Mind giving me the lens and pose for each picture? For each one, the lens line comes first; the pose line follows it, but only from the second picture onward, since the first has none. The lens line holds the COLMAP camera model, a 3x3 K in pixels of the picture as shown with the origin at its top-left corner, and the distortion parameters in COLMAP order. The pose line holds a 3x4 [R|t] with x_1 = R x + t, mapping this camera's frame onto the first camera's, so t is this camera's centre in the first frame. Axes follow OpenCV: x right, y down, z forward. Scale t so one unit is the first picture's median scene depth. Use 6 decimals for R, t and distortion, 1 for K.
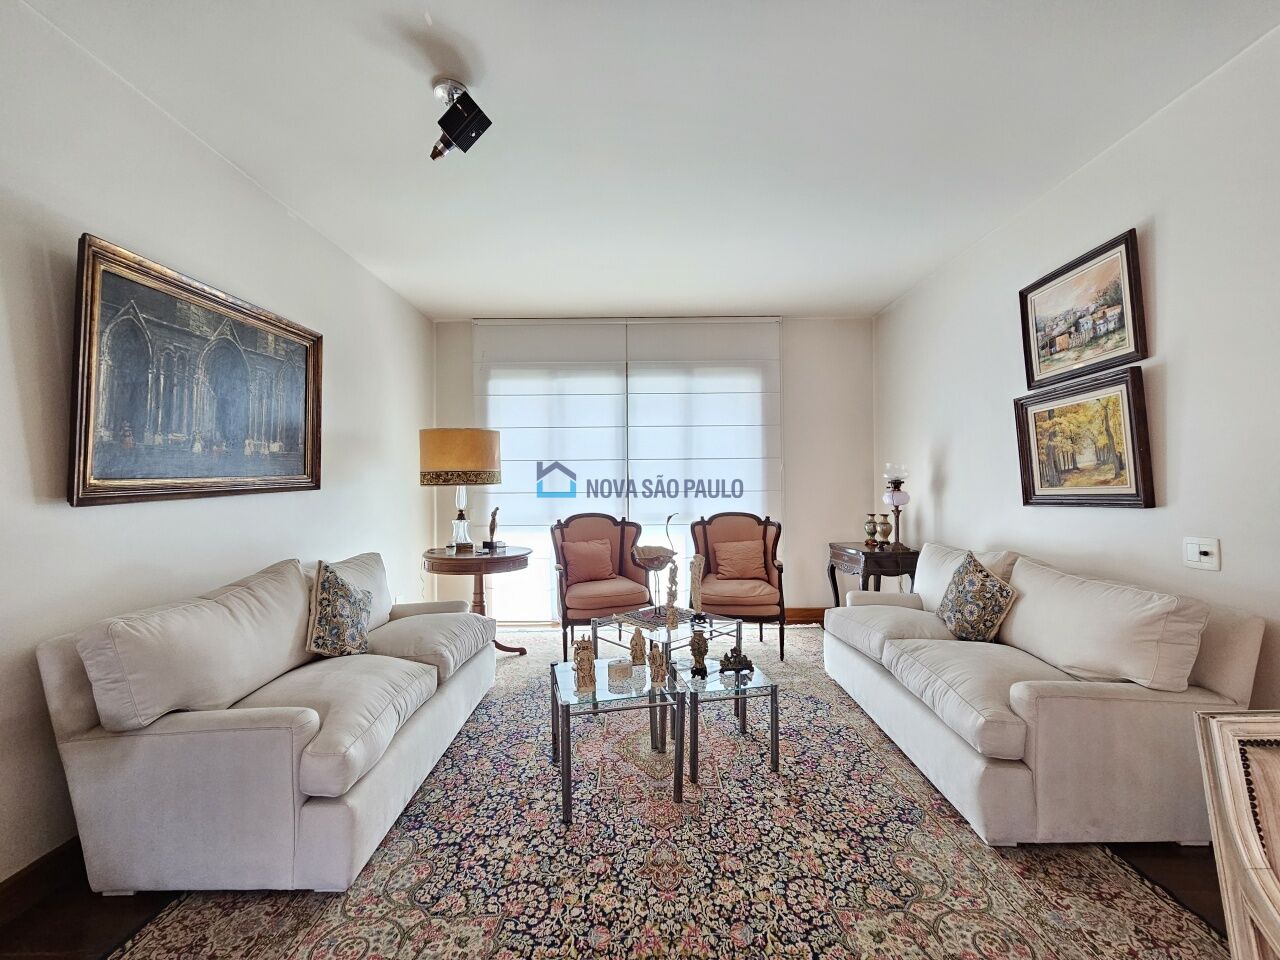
lens RADIAL K [[524.2, 0, 639.0], [0, 524.2, 477.3], [0, 0, 1]] dist [0.001210, -0.000594]
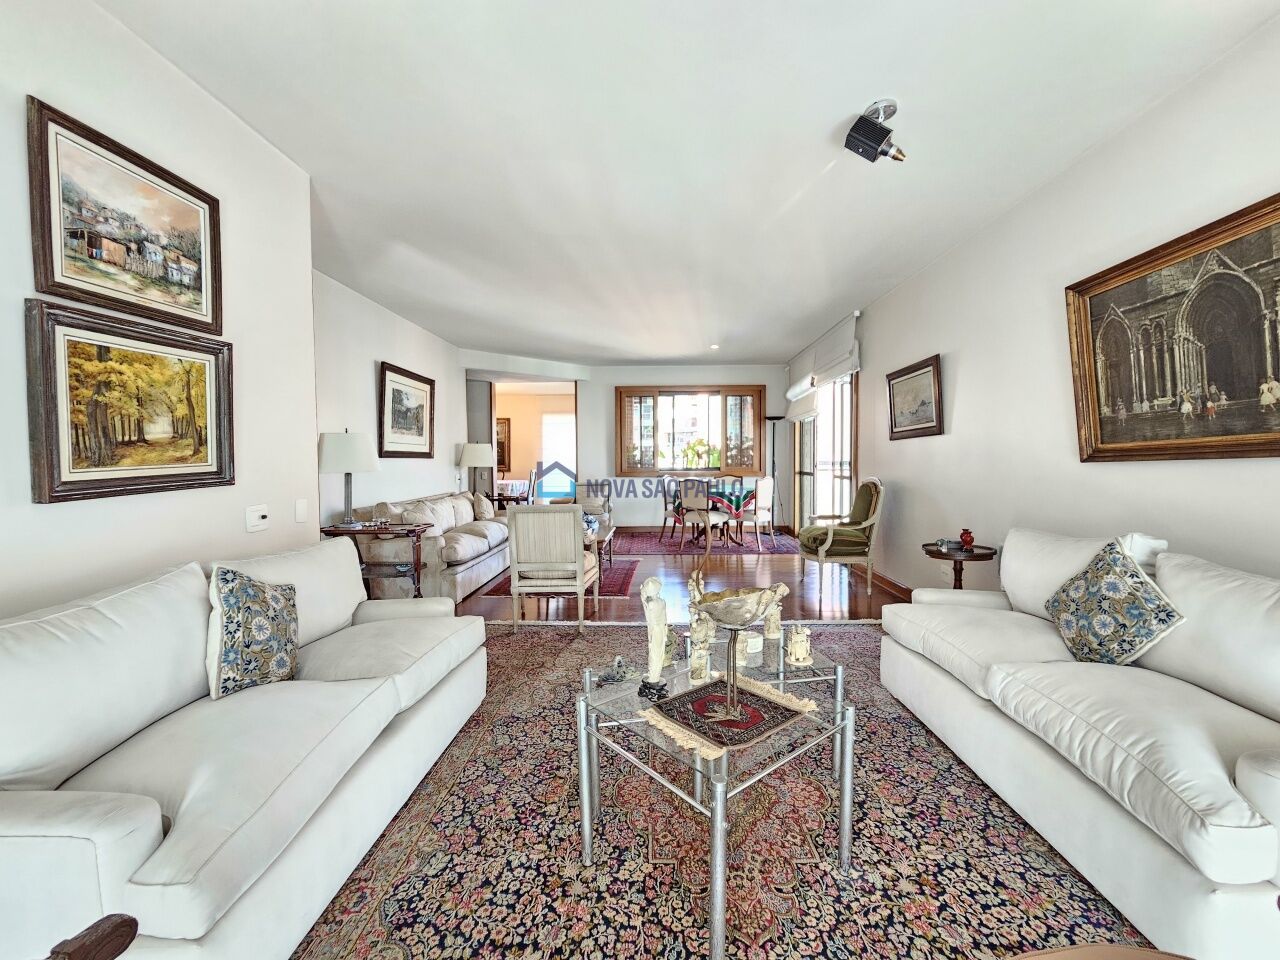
lens RADIAL K [[524.2, 0, 640.7], [0, 524.2, 474.2], [0, 0, 1]] dist [0.001210, -0.000594]
pose [[-0.999616, 0.015701, 0.022813, 0.129535], [0.016125, 0.999698, 0.018533, 0.029307], [-0.022515, 0.018894, -0.999568, 1.823369]]
